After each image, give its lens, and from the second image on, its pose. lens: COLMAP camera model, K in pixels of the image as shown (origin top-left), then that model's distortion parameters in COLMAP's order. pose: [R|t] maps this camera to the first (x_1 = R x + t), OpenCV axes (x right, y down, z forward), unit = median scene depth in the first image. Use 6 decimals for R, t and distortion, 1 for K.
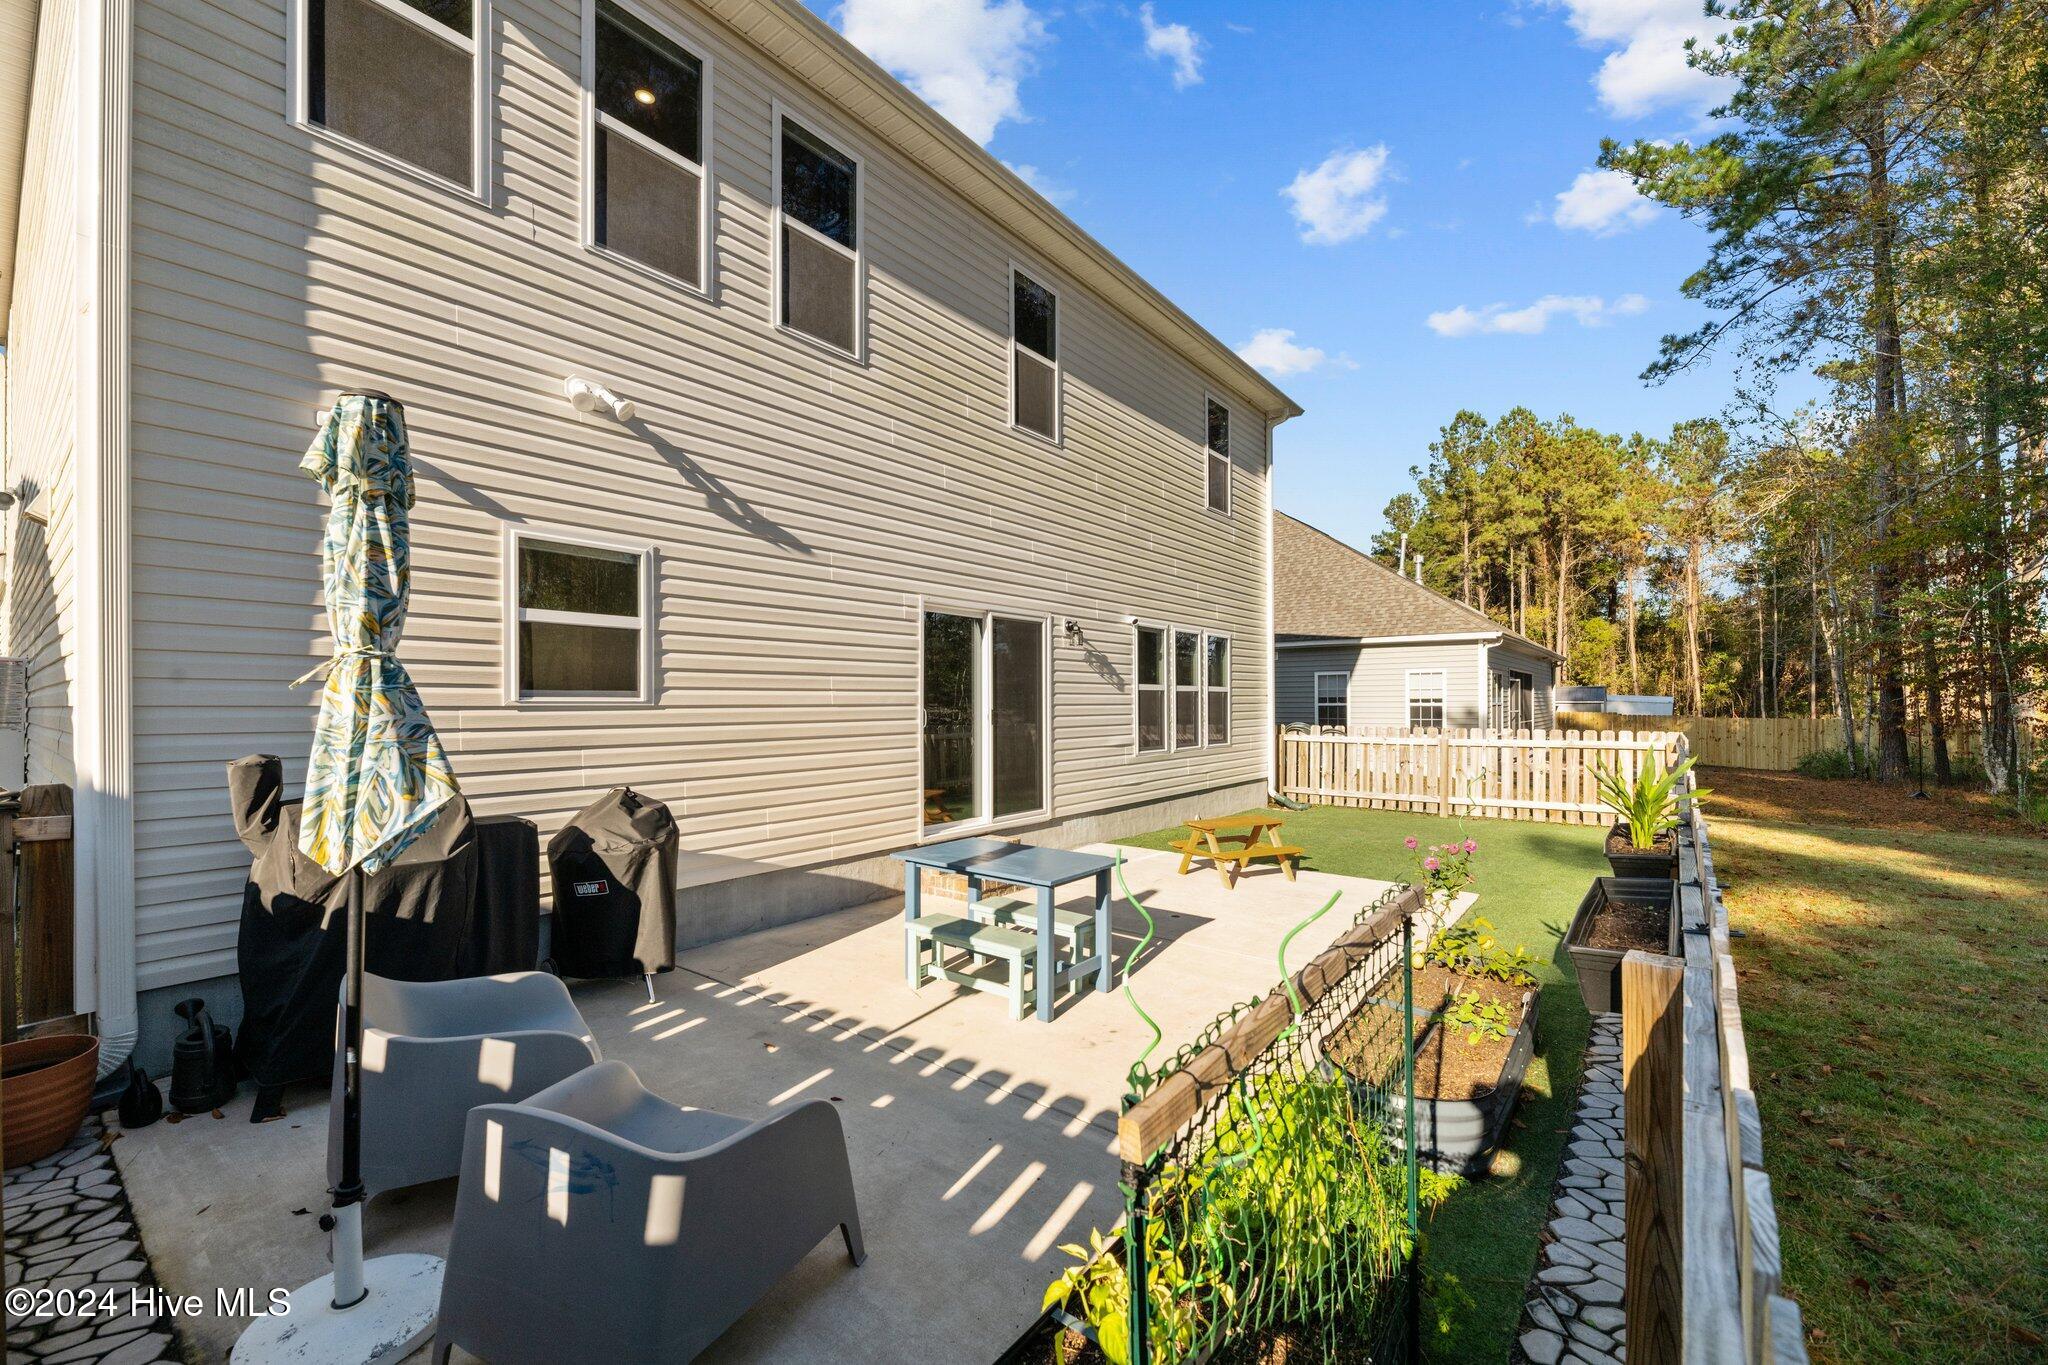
lens RADIAL K [[826.2, 0, 1018.1], [0, 826.2, 695.0], [0, 0, 1]] dist [-0.005166, -0.000487]
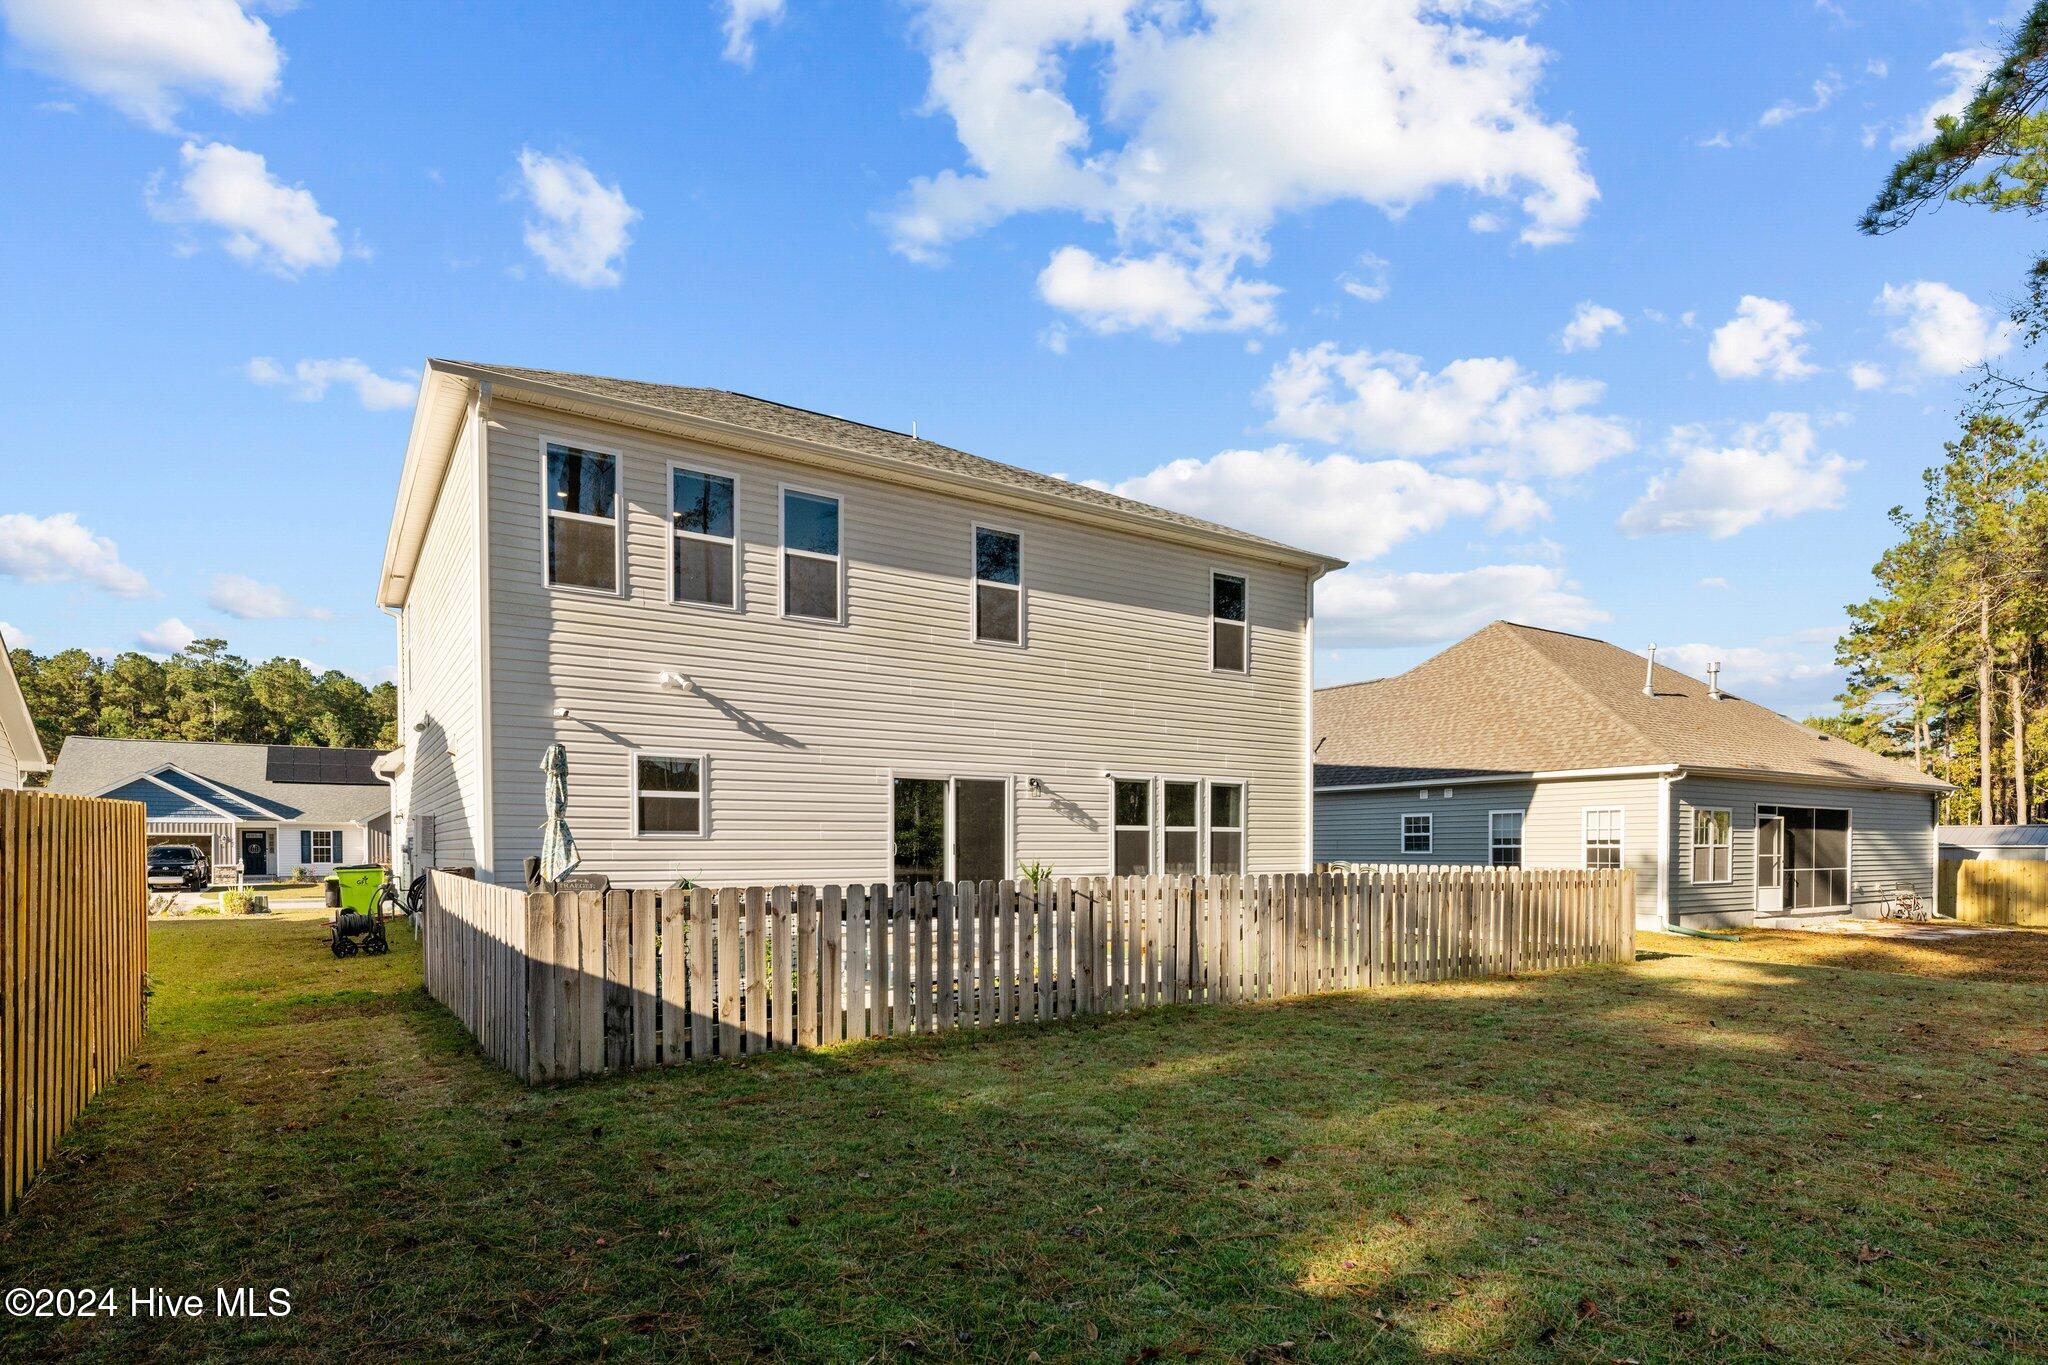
lens RADIAL K [[1064.4, 0, 1029.3], [0, 1064.4, 848.8], [0, 0, 1]] dist [0.000770, 0.000559]
pose [[0.949779, 0.001972, -0.312917, 0.788628], [0.000700, 0.999964, 0.008426, 0.012136], [0.312922, -0.008222, 0.949743, -0.830583]]
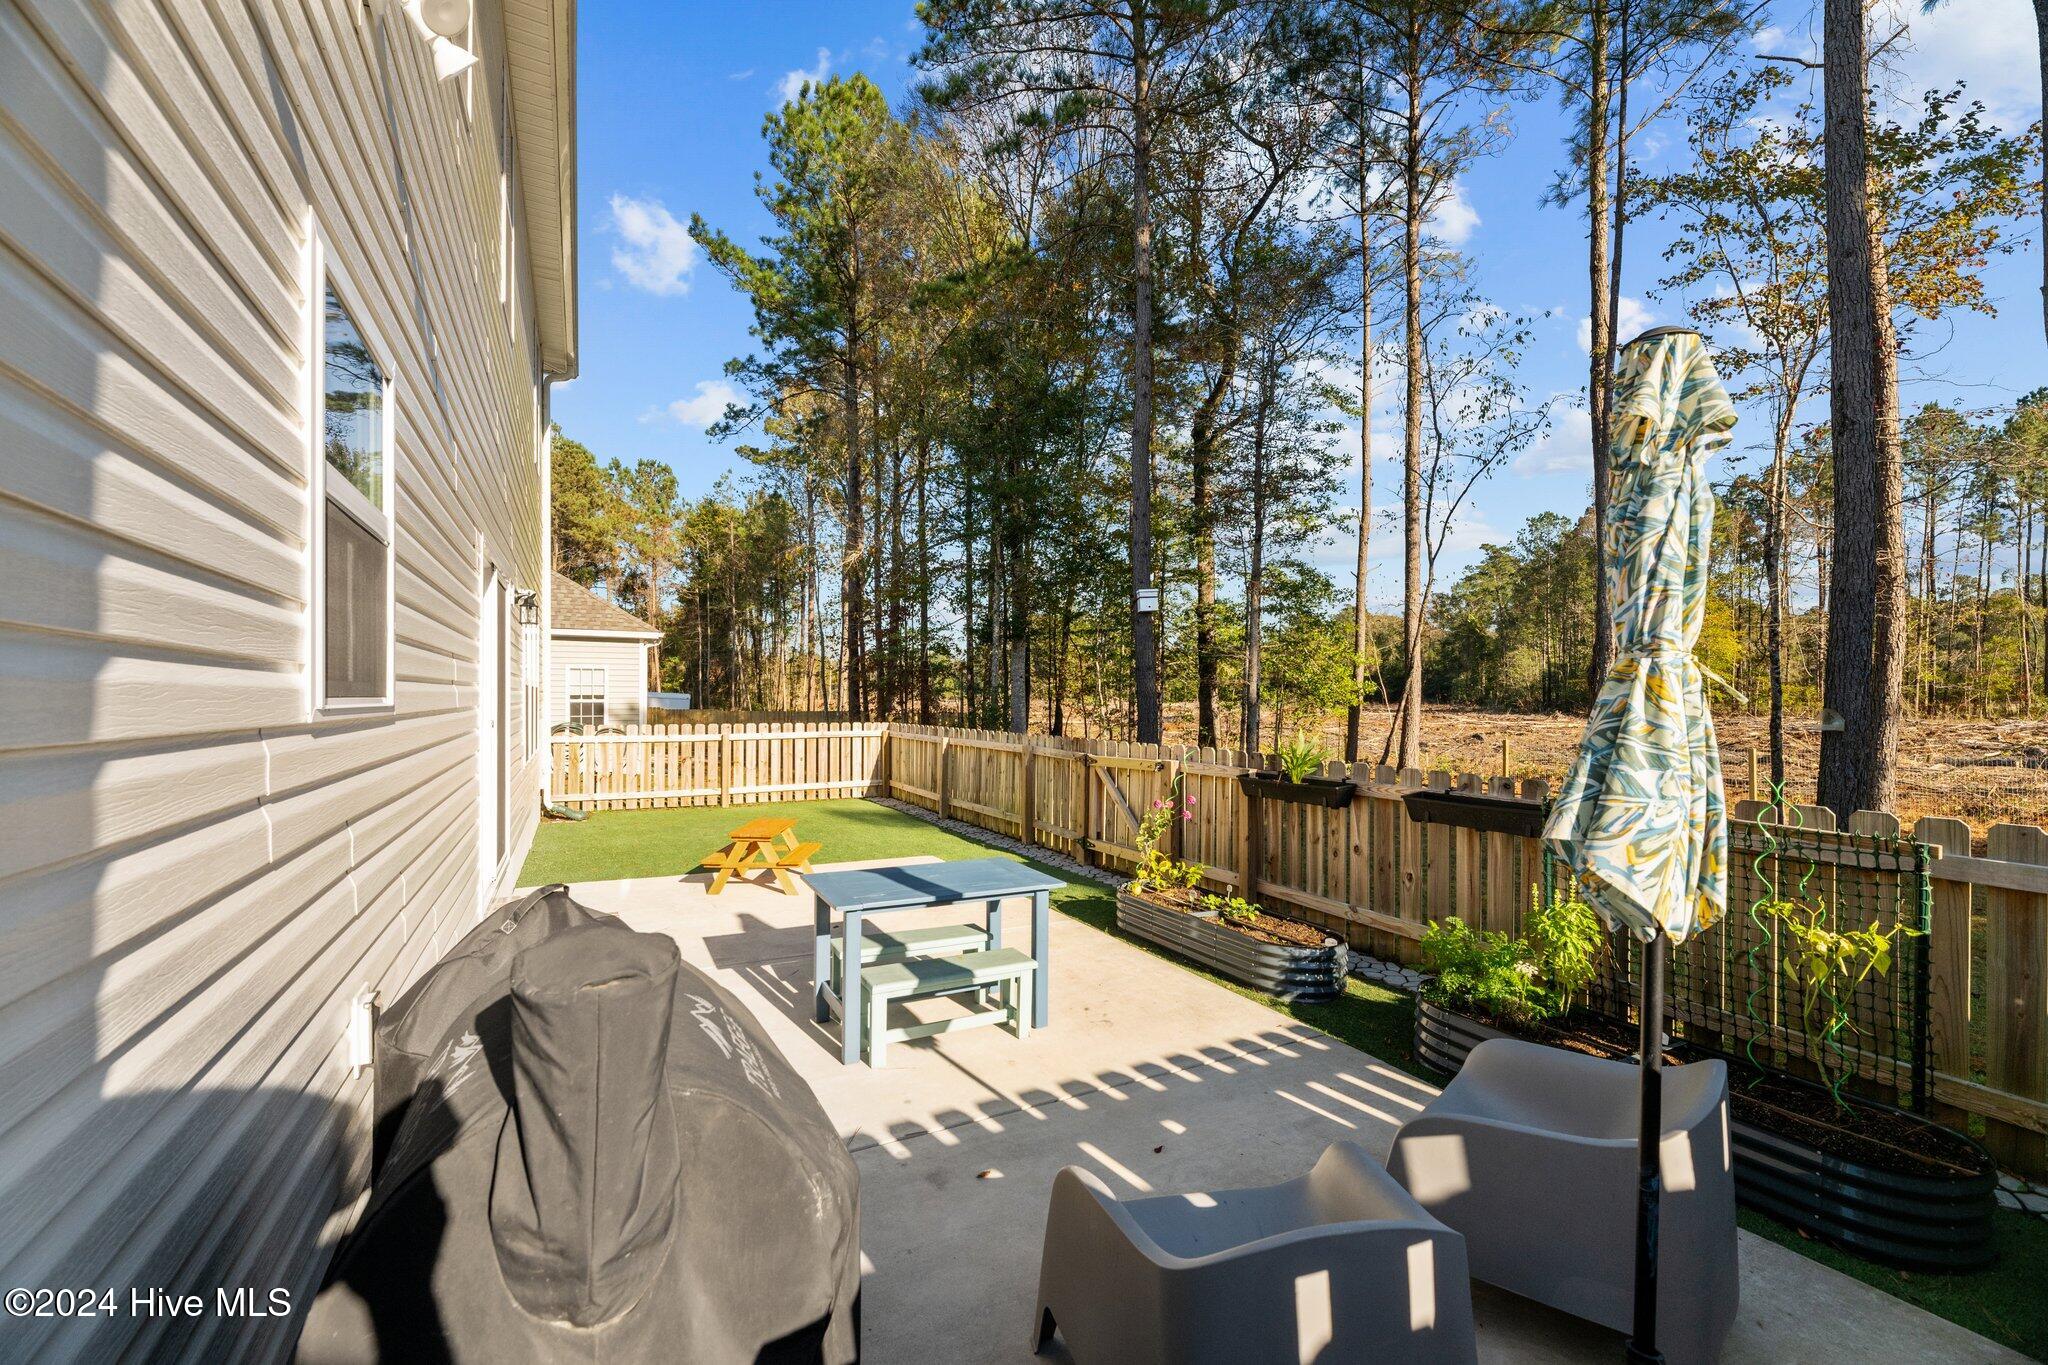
lens RADIAL K [[829.4, 0, 1012.1], [0, 829.4, 687.7], [0, 0, 1]] dist [-0.000367, -0.000316]
pose [[0.413709, 0.015097, 0.910284, -0.571322], [-0.013085, 0.999858, -0.010636, -0.000943], [-0.910315, -0.007511, 0.413848, 0.395907]]
